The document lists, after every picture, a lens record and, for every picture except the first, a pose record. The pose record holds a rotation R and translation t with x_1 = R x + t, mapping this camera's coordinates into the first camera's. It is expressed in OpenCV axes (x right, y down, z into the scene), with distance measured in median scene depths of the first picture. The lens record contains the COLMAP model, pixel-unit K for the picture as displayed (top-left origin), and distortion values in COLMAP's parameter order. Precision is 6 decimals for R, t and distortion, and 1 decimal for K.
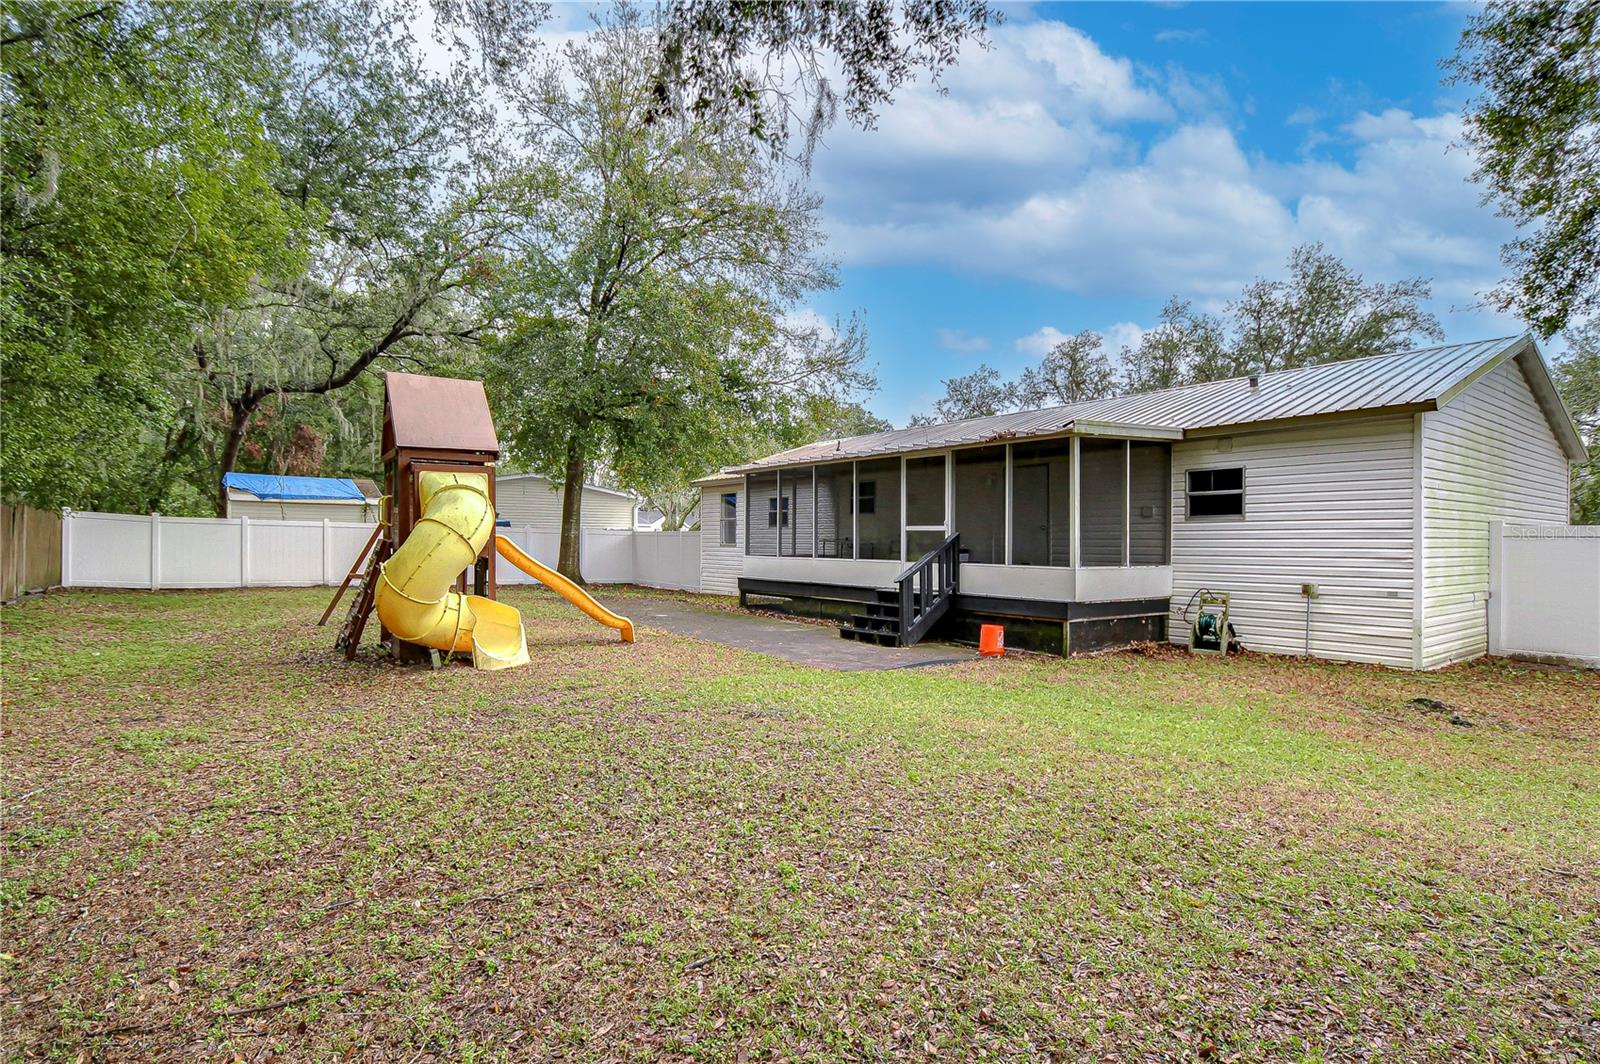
lens RADIAL K [[787.4, 0, 792.6], [0, 787.4, 563.7], [0, 0, 1]] dist [0.001010, 0.000233]
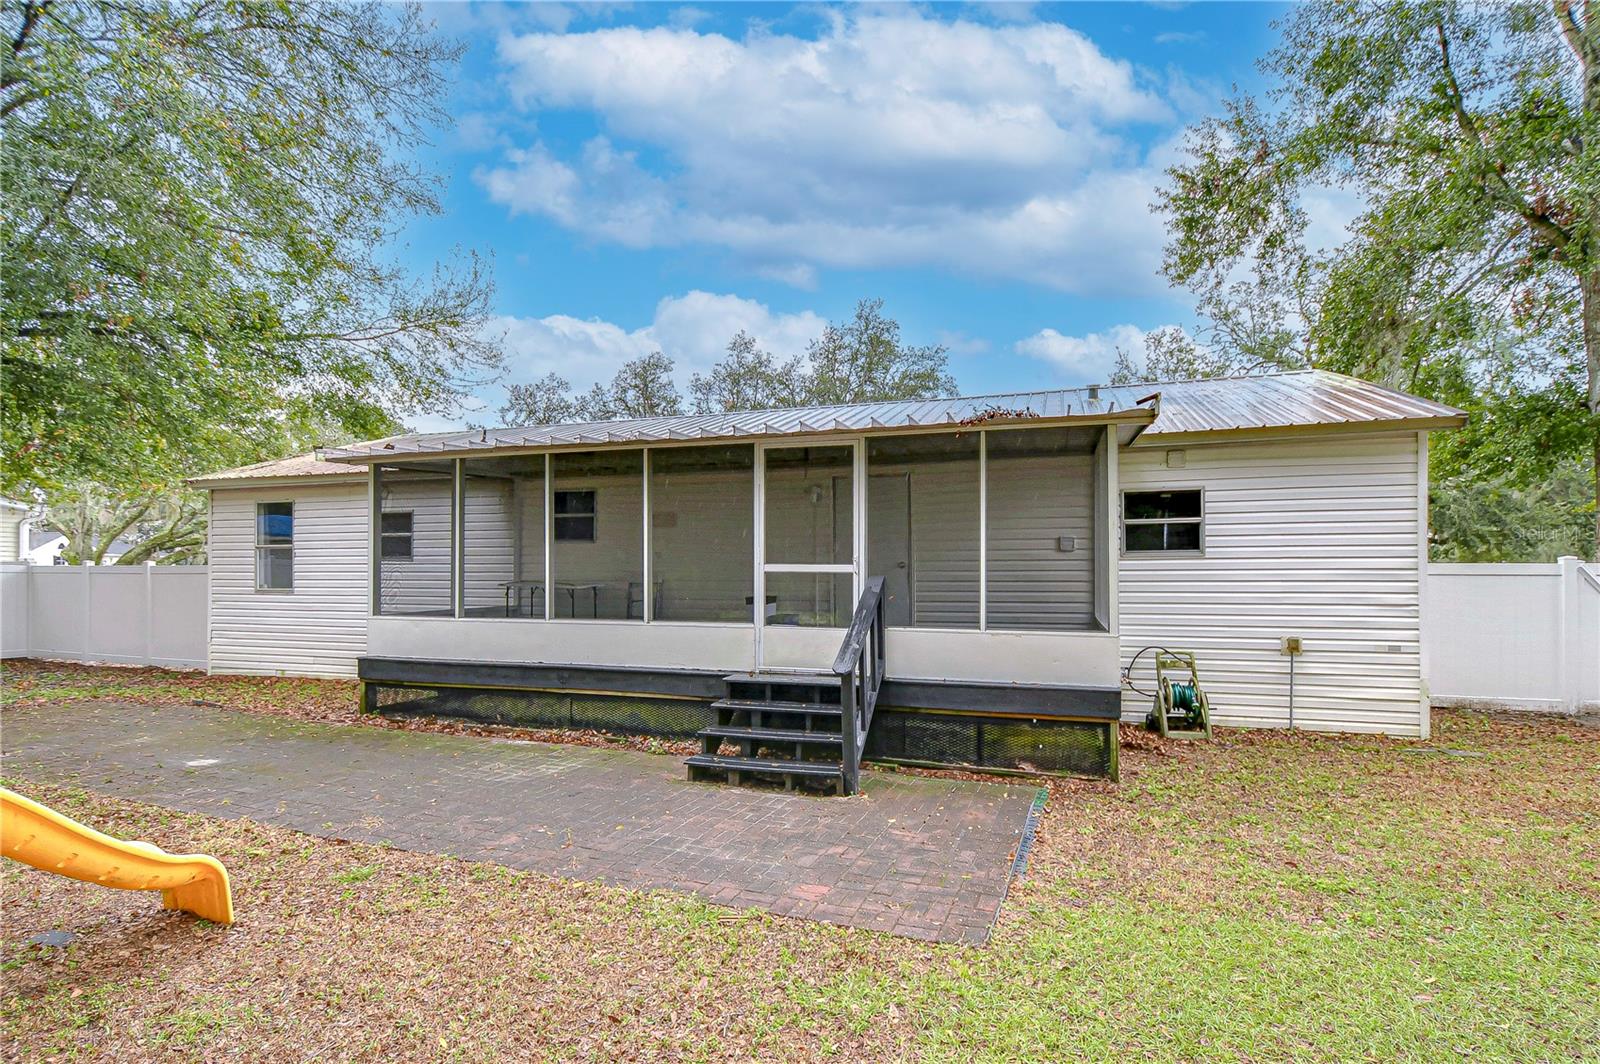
lens RADIAL K [[787.4, 0, 792.6], [0, 787.4, 563.7], [0, 0, 1]] dist [0.001010, 0.000233]
pose [[0.819105, -0.002868, 0.573636, -0.160989], [0.023255, 0.999331, -0.028210, -0.029027], [-0.573172, 0.036447, 0.818624, 0.478048]]
